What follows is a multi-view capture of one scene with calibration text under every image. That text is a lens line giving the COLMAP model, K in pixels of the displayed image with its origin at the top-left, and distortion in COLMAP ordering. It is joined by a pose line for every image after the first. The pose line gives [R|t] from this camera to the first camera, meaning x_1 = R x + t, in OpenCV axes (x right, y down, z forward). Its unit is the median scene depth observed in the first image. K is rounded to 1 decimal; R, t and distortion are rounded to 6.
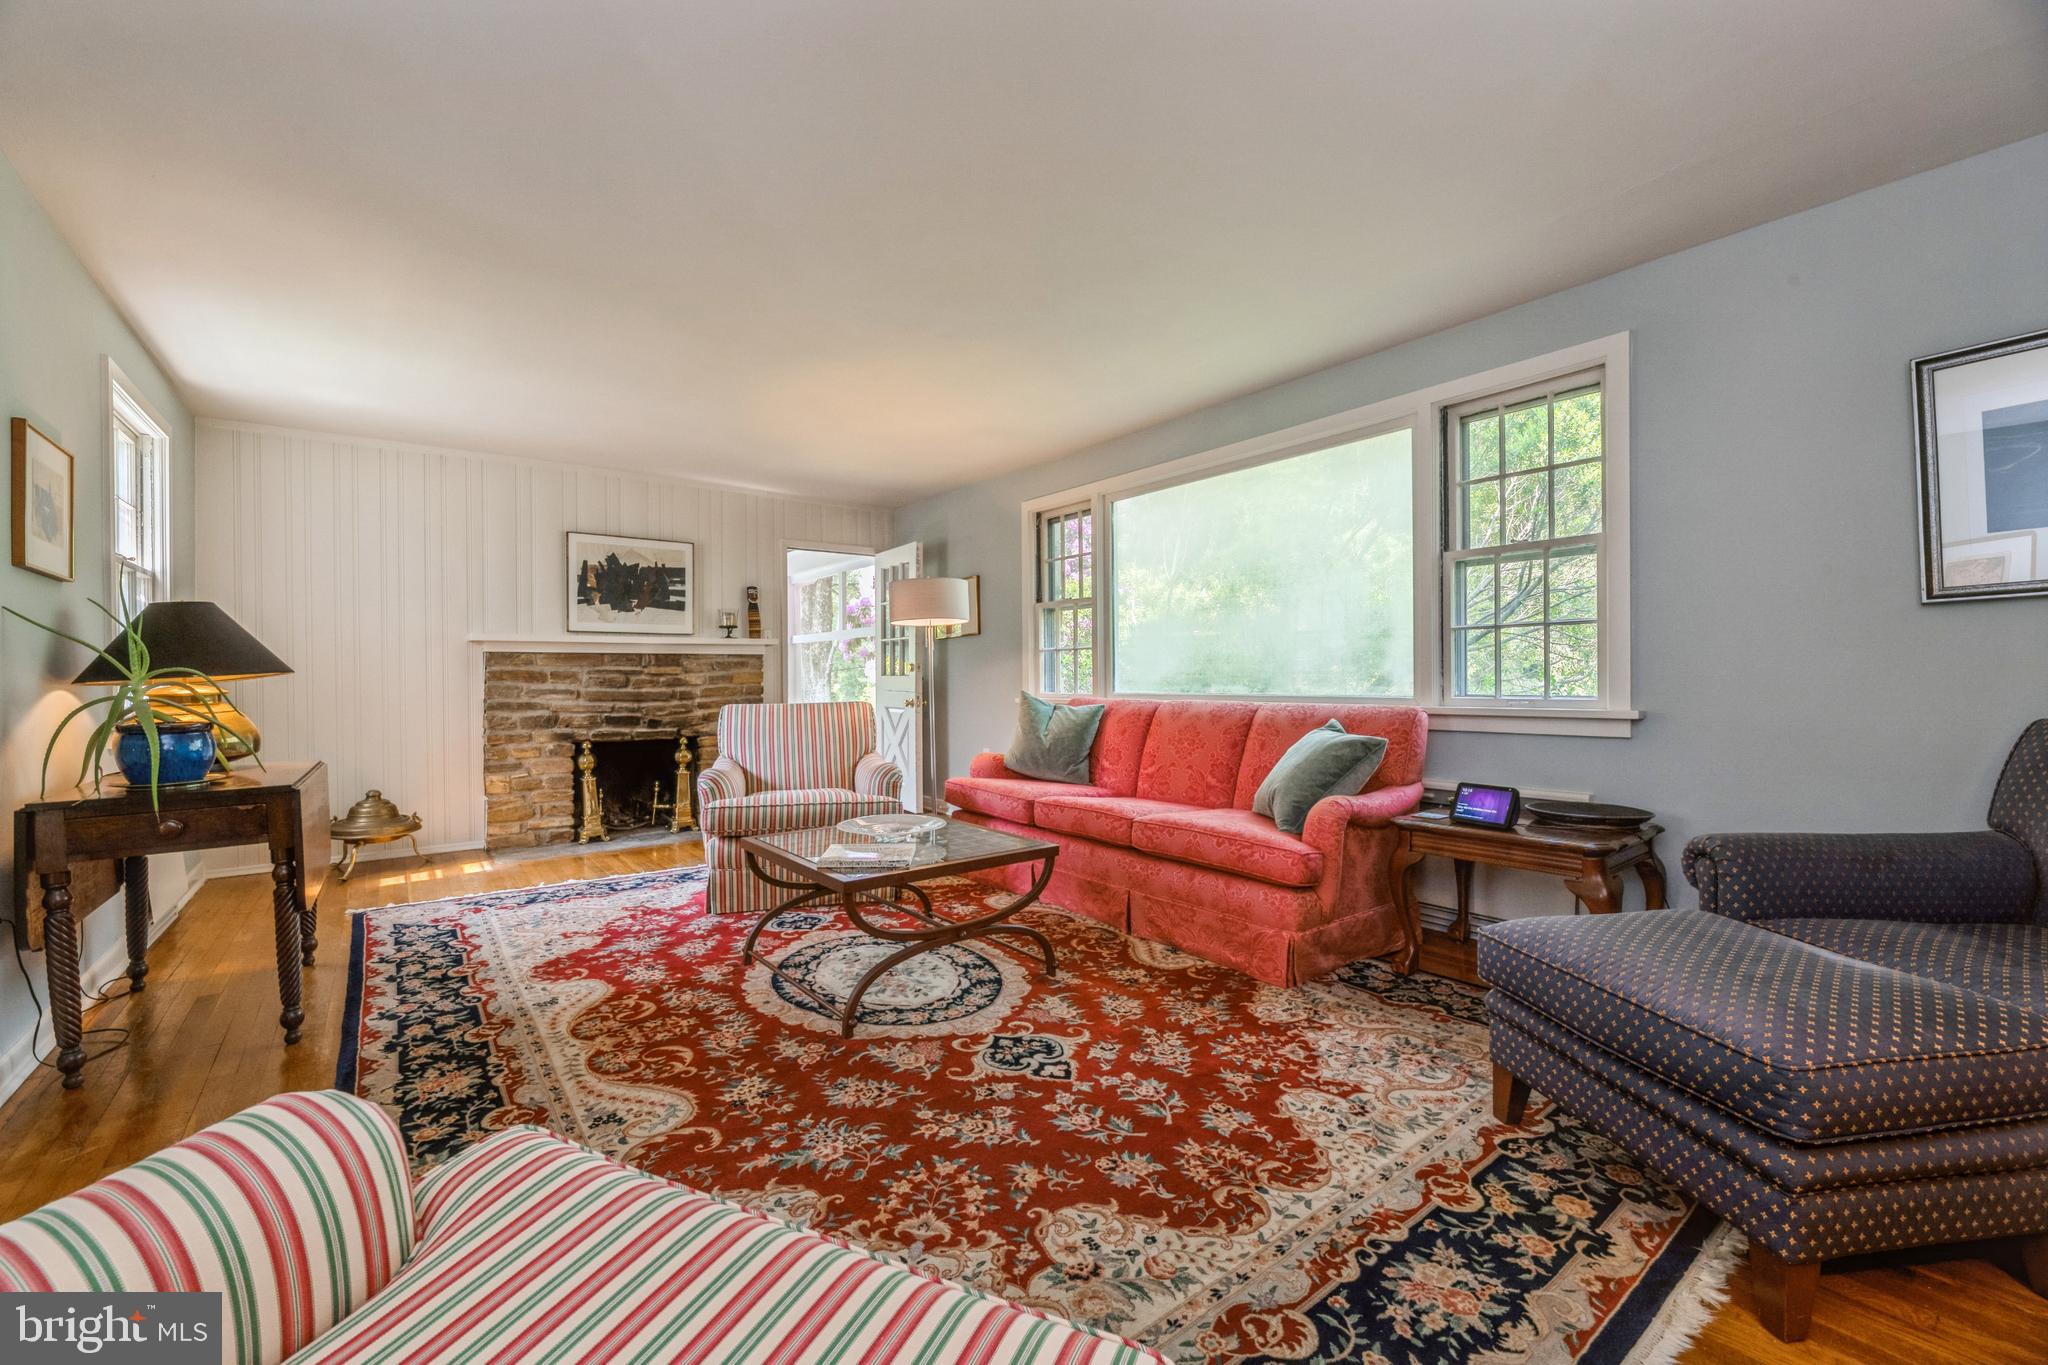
lens RADIAL K [[834.5, 0, 1021.5], [0, 834.5, 679.6], [0, 0, 1]] dist [-0.003603, -0.000340]
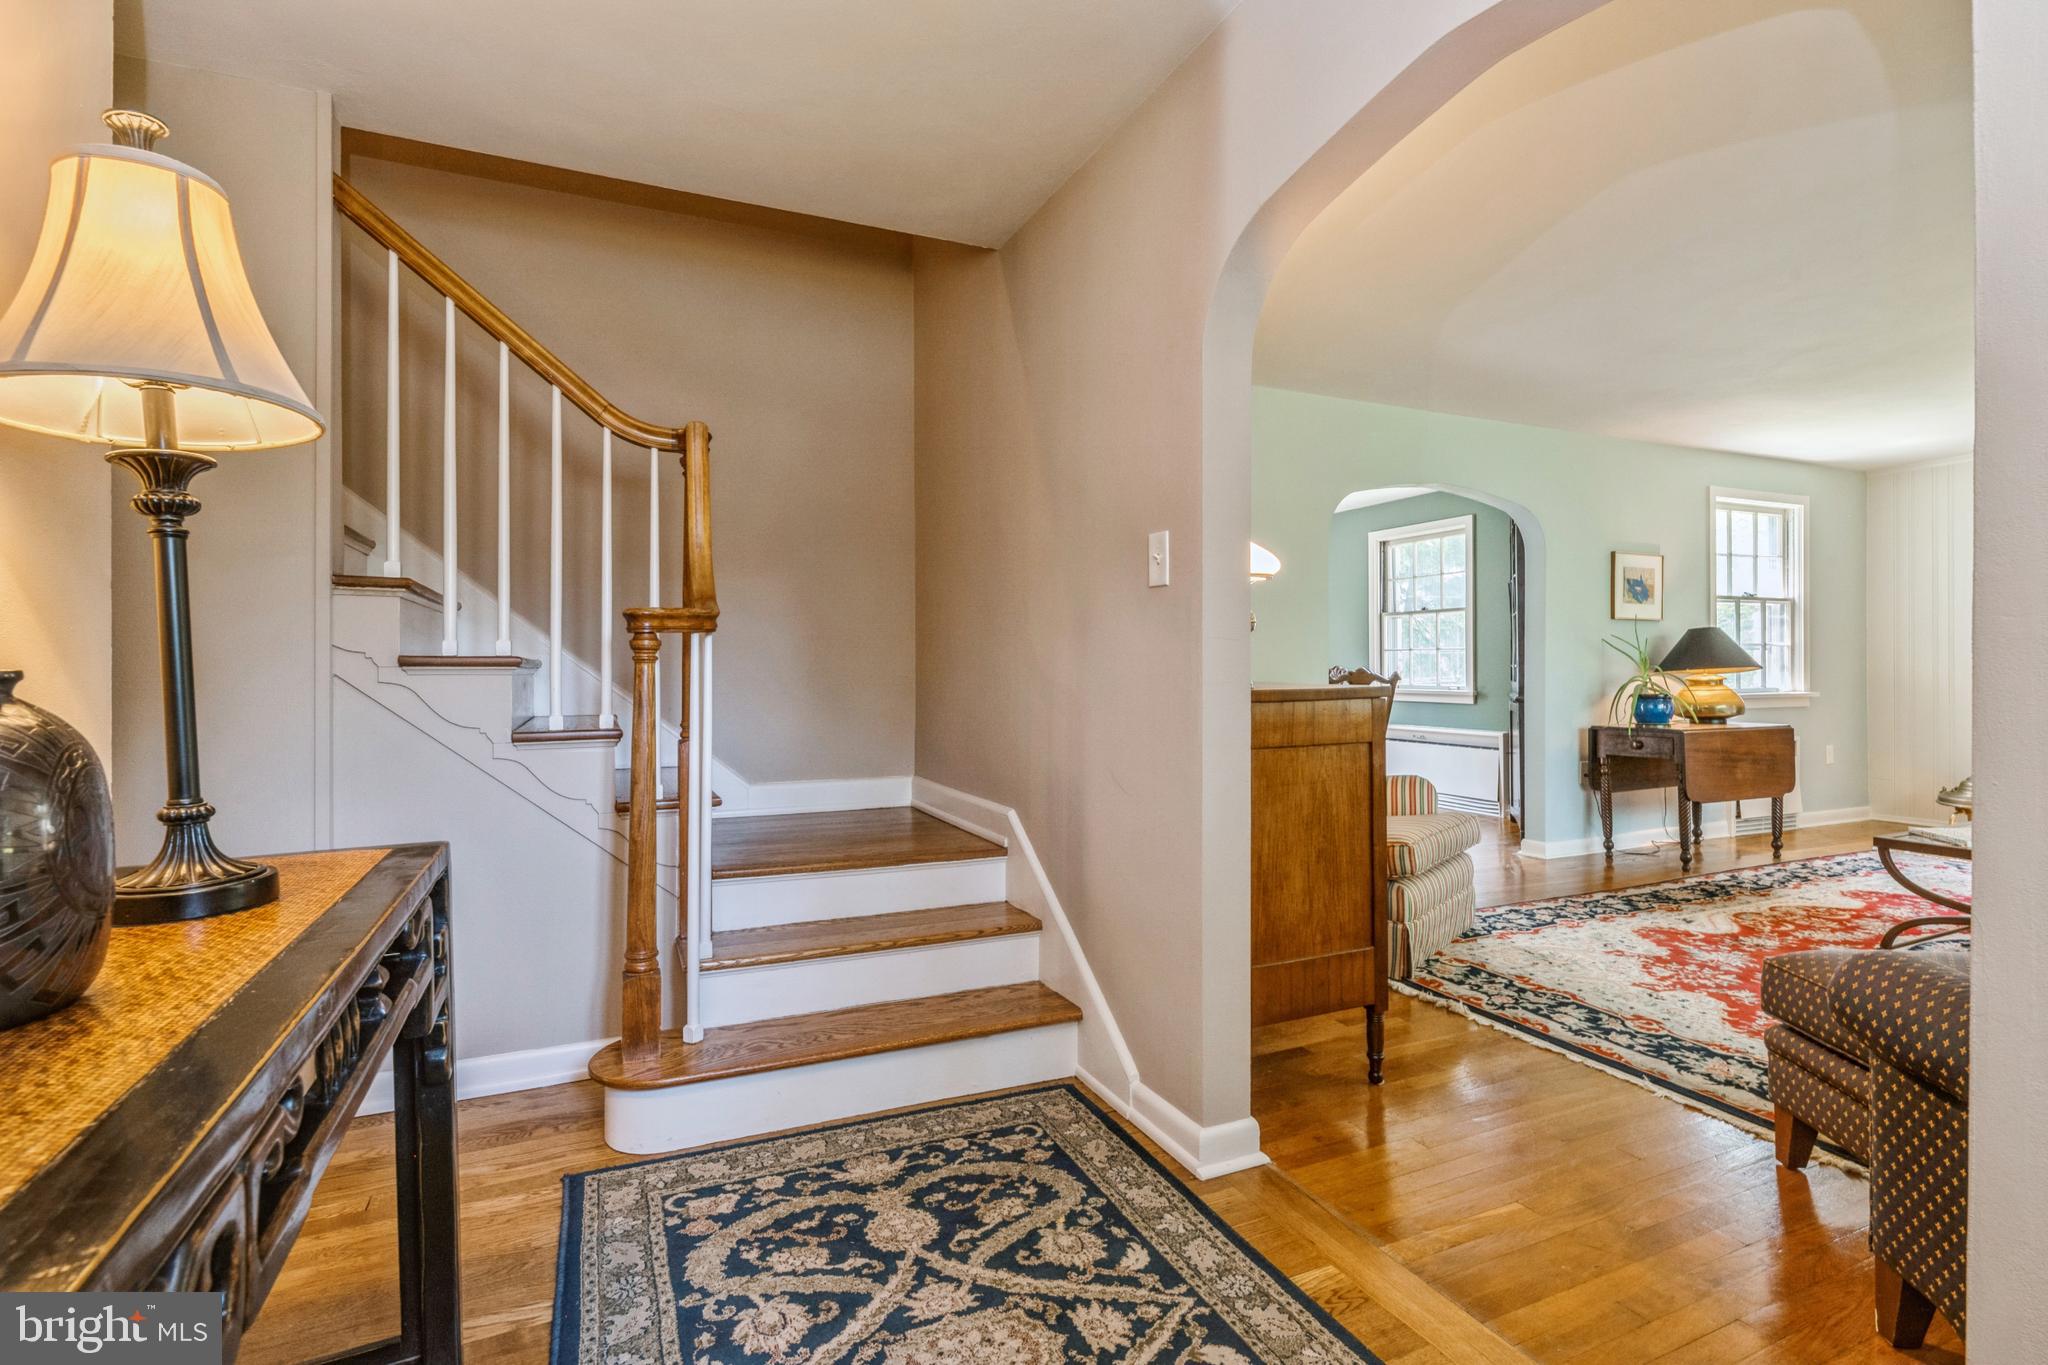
lens RADIAL K [[945.1, 0, 1026.0], [0, 945.1, 673.6], [0, 0, 1]] dist [0.000260, -0.000132]
pose [[-0.231511, 0.016527, -0.972692, 1.571400], [0.000174, 0.999856, 0.016948, -0.037338], [0.972832, 0.003754, -0.231481, 0.064641]]
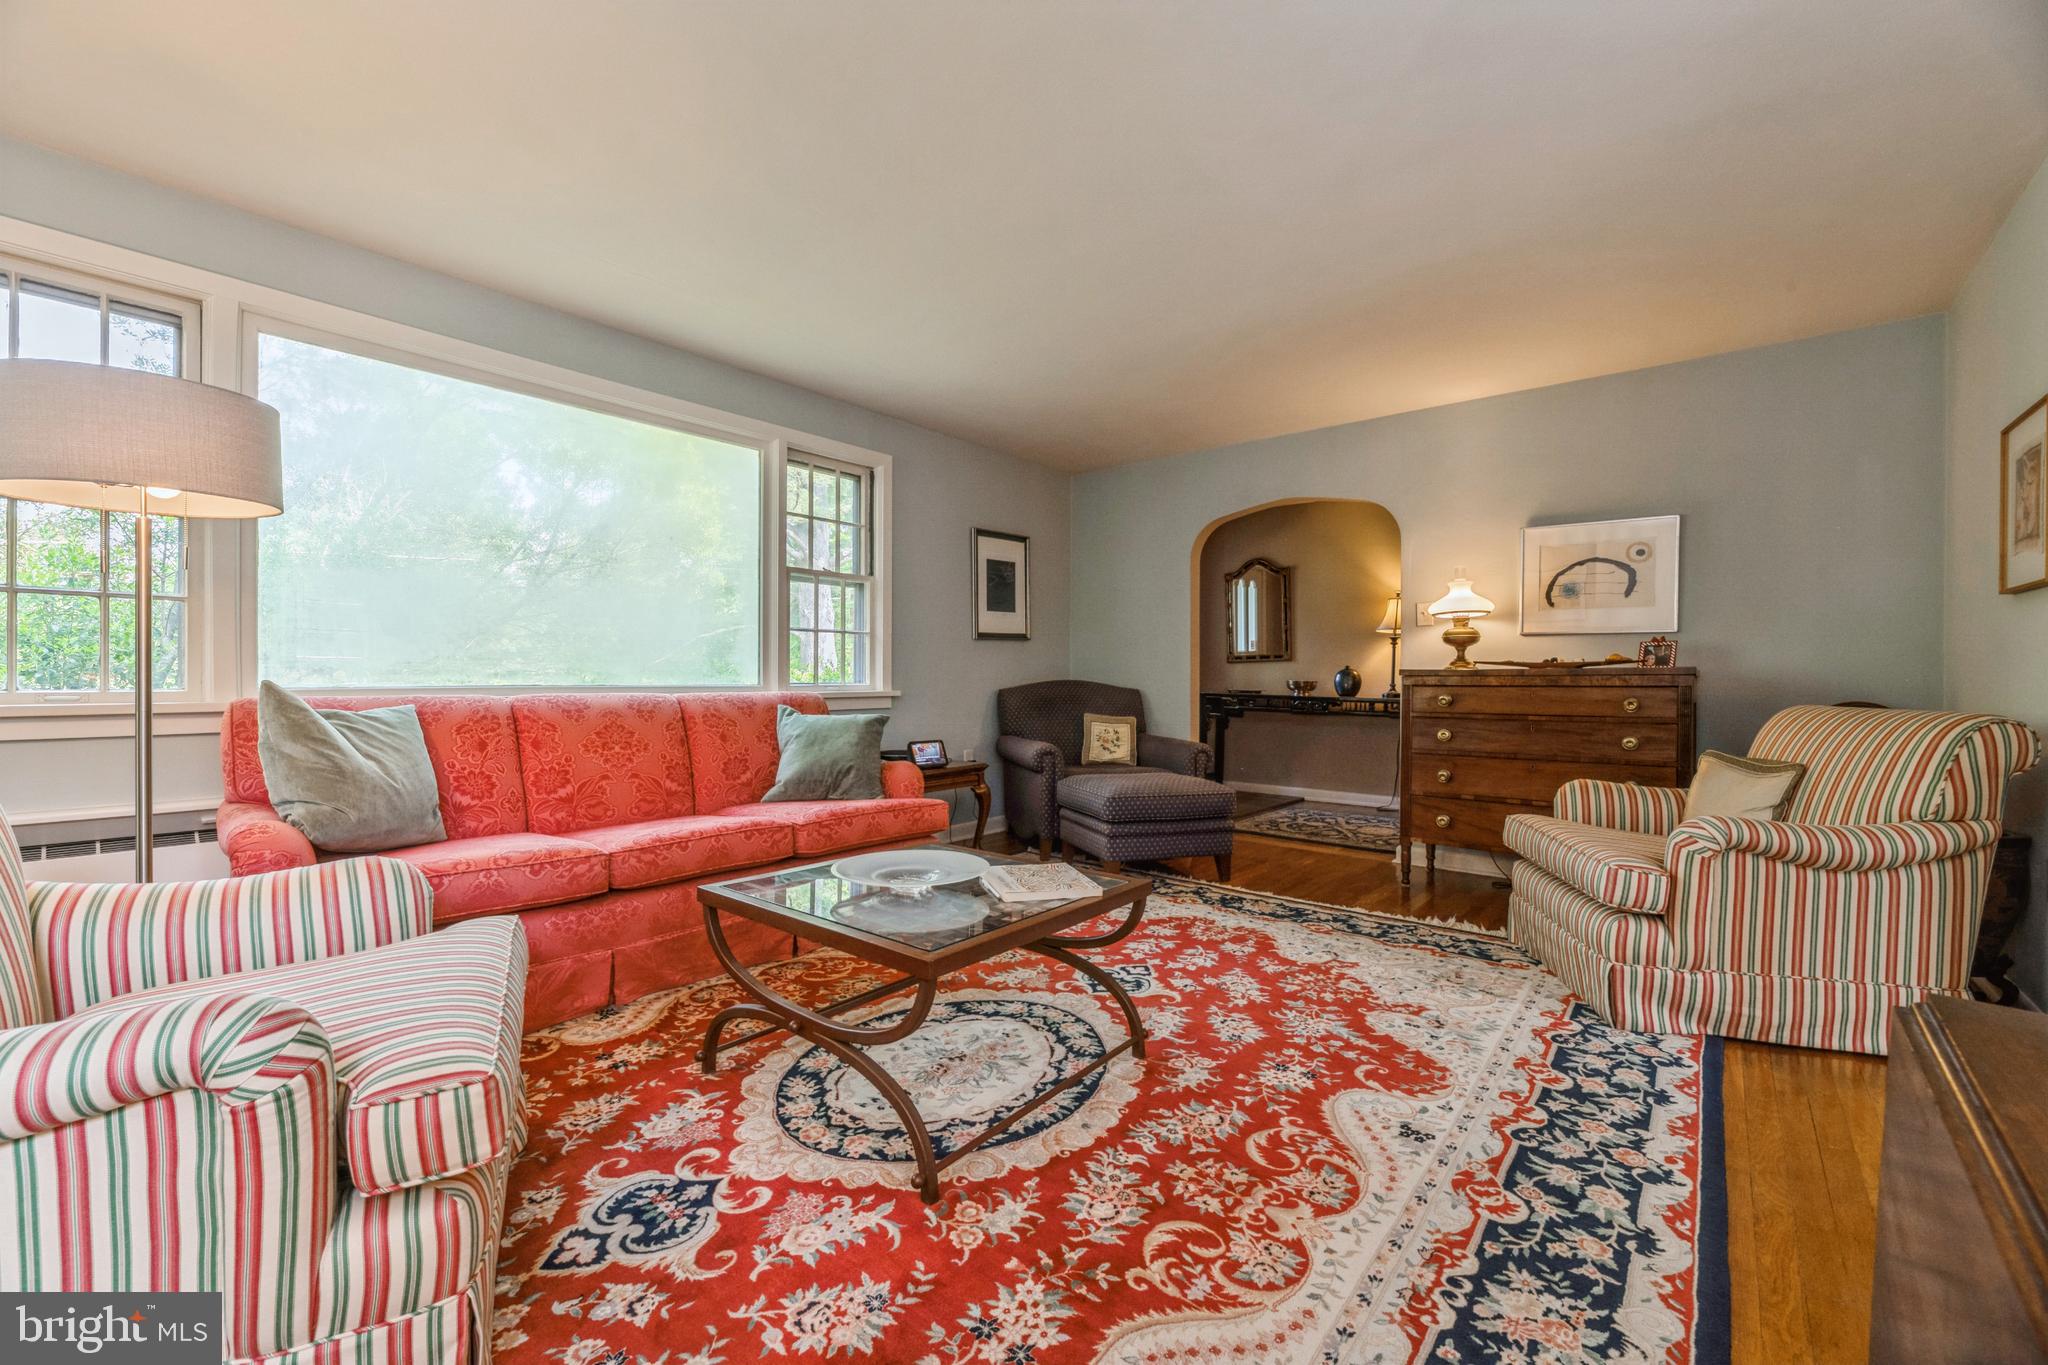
lens RADIAL K [[834.5, 0, 1005.7], [0, 834.5, 682.1], [0, 0, 1]] dist [-0.003603, -0.000340]
pose [[-0.213698, -0.000767, 0.976899, -1.123686], [-0.001617, 0.999999, 0.000431, 0.024226], [-0.976898, -0.001488, -0.213699, 1.413763]]
